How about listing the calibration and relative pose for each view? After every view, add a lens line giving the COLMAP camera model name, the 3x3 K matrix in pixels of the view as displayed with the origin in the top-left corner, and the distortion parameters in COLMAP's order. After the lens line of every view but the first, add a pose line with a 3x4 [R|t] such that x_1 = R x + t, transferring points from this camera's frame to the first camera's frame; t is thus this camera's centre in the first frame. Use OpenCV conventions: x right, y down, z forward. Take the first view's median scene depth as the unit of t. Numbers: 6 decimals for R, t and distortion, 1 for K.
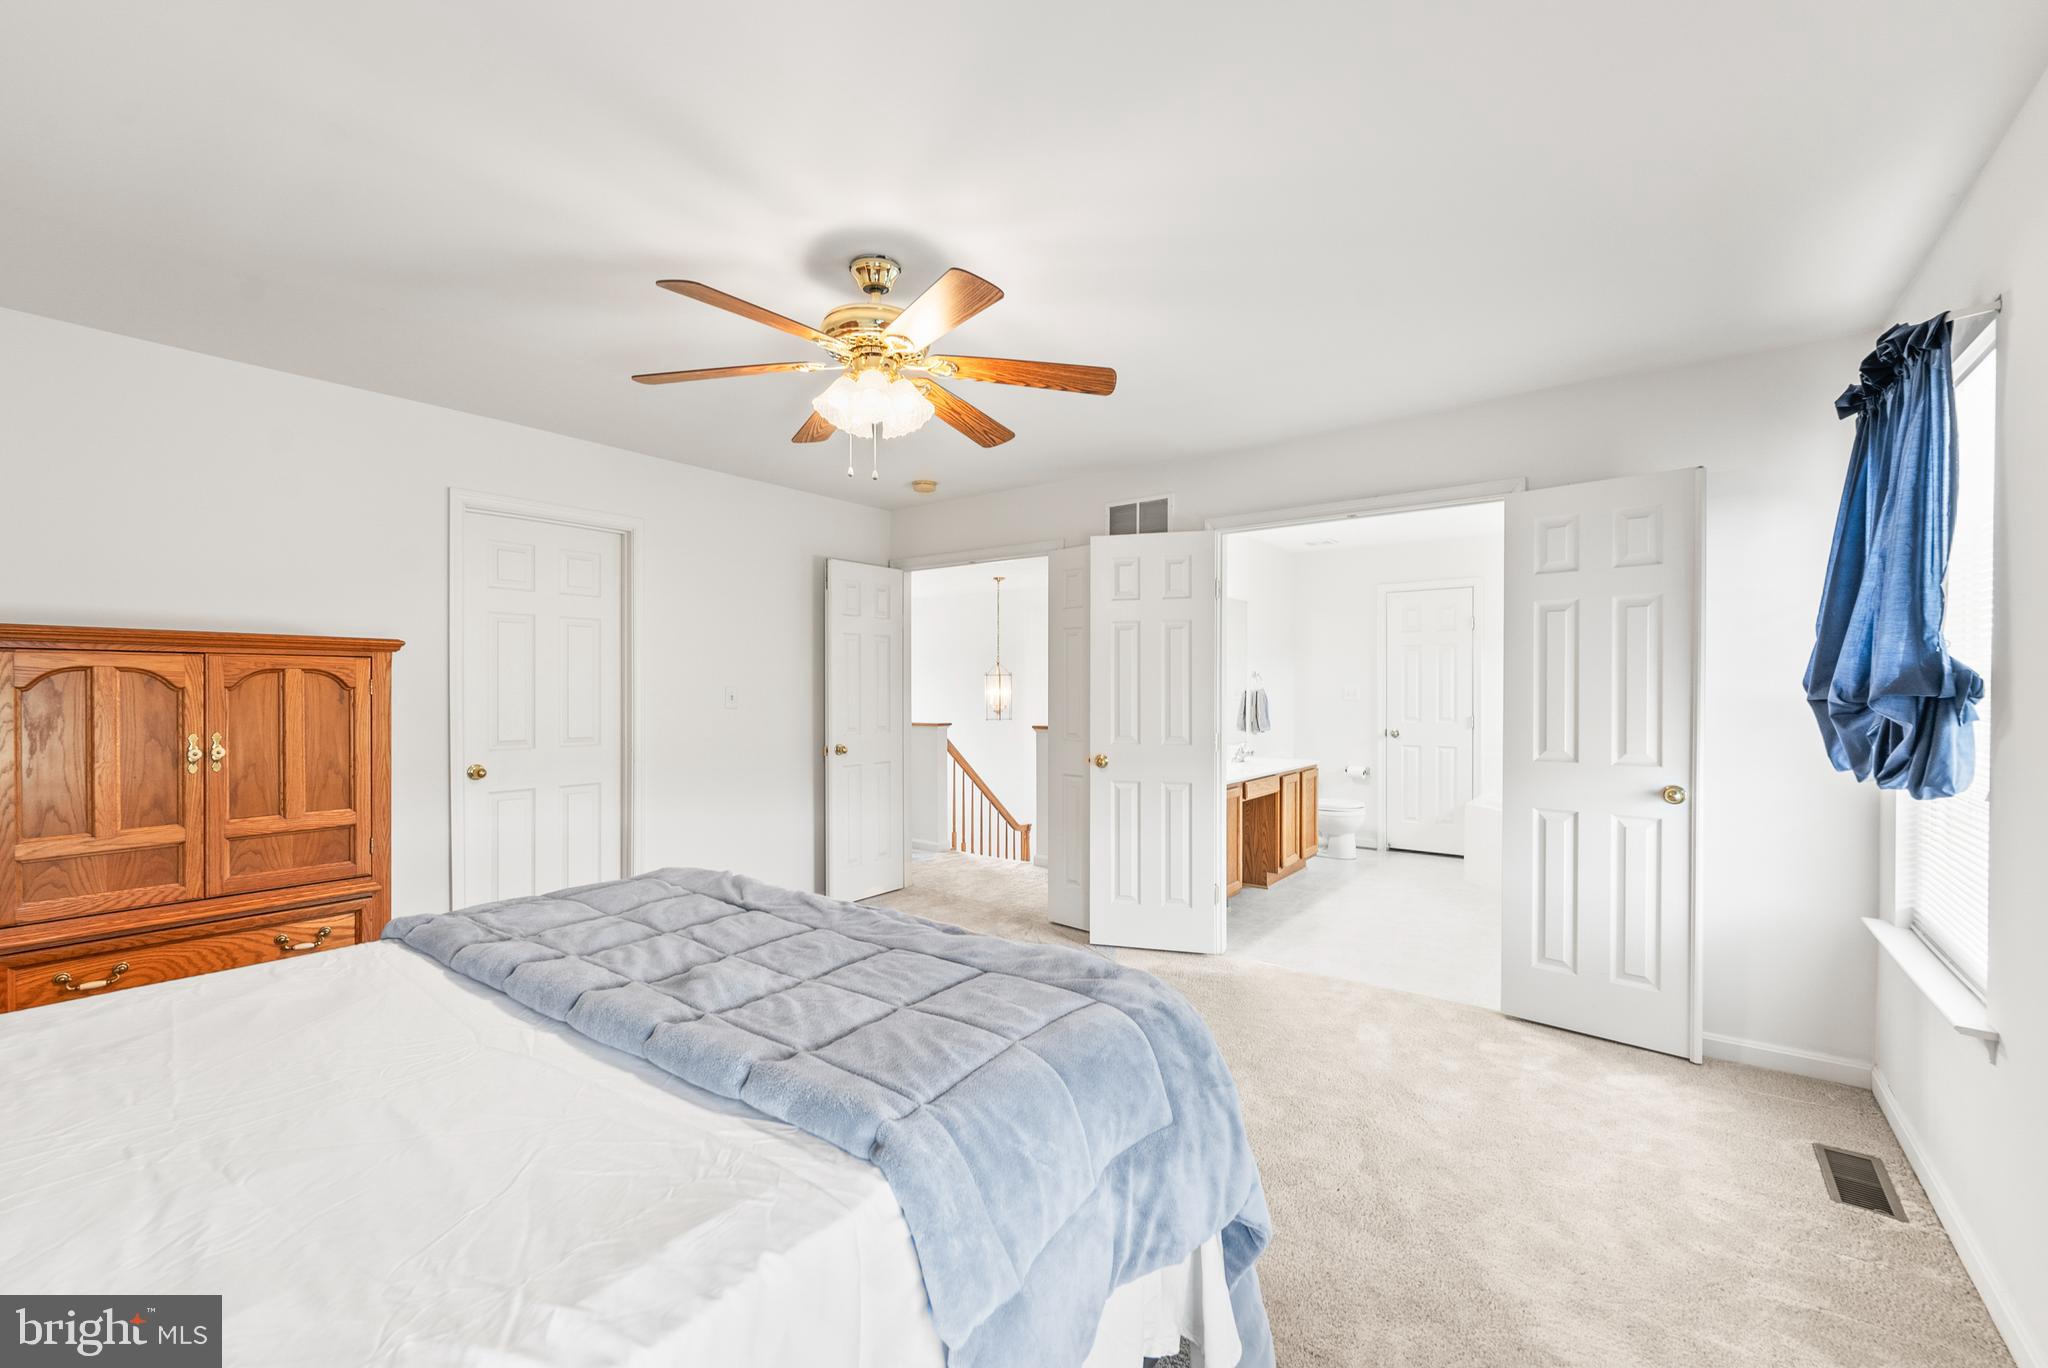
lens RADIAL K [[846.2, 0, 984.8], [0, 846.2, 707.7], [0, 0, 1]] dist [0.000944, -0.000784]
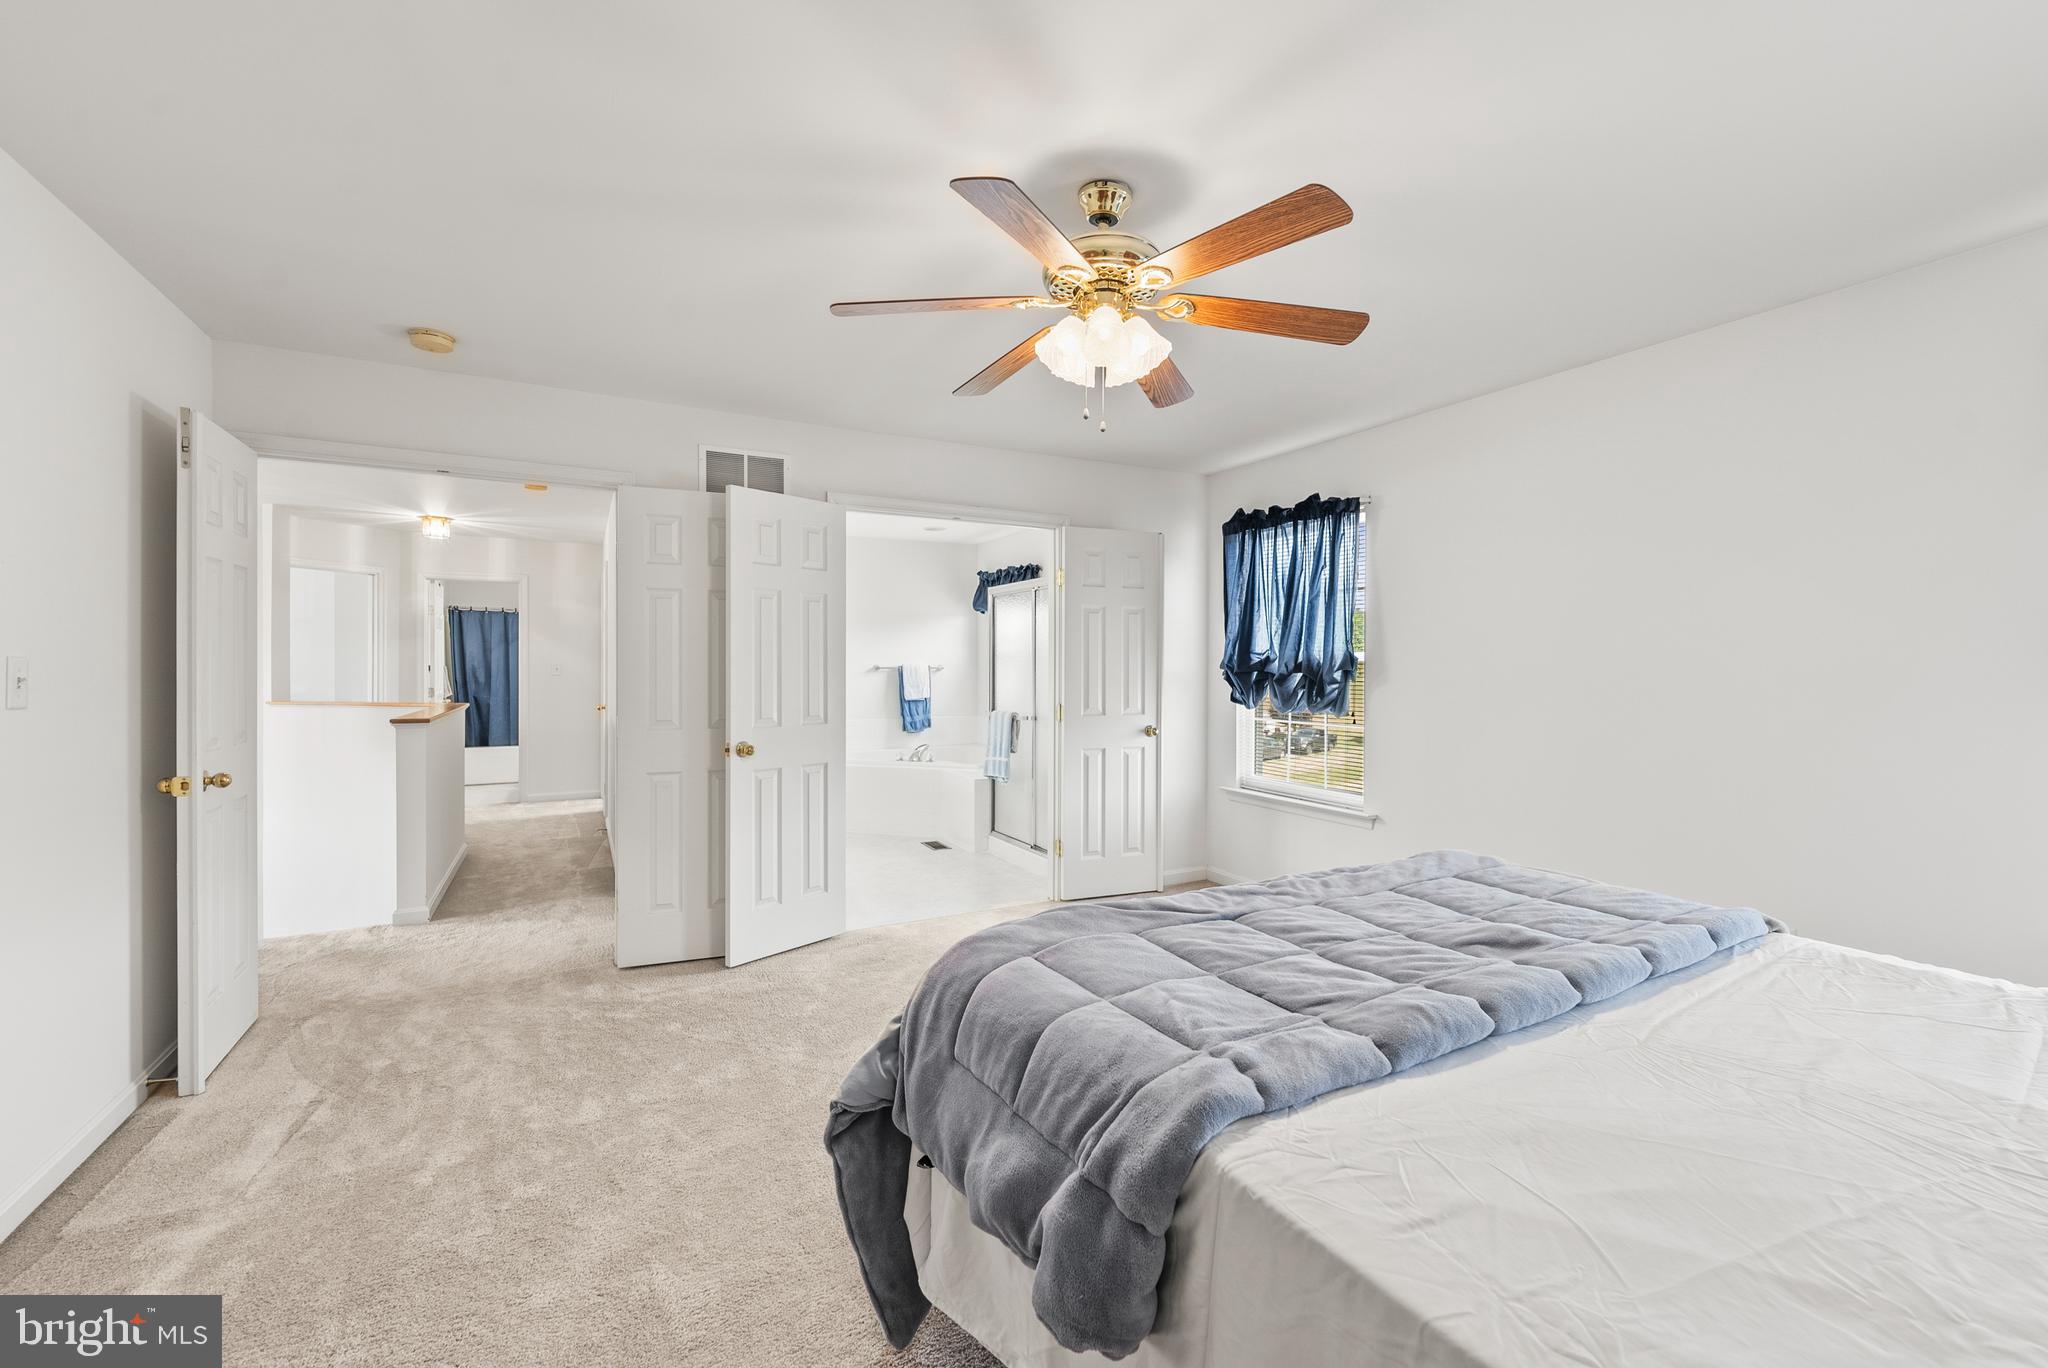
lens RADIAL K [[846.2, 0, 1032.4], [0, 846.2, 670.8], [0, 0, 1]] dist [0.000944, -0.000784]
pose [[0.384491, 0.000481, 0.923129, -0.707499], [0.017597, 0.999814, -0.007851, -0.004279], [-0.922961, 0.019263, 0.384411, 0.521458]]
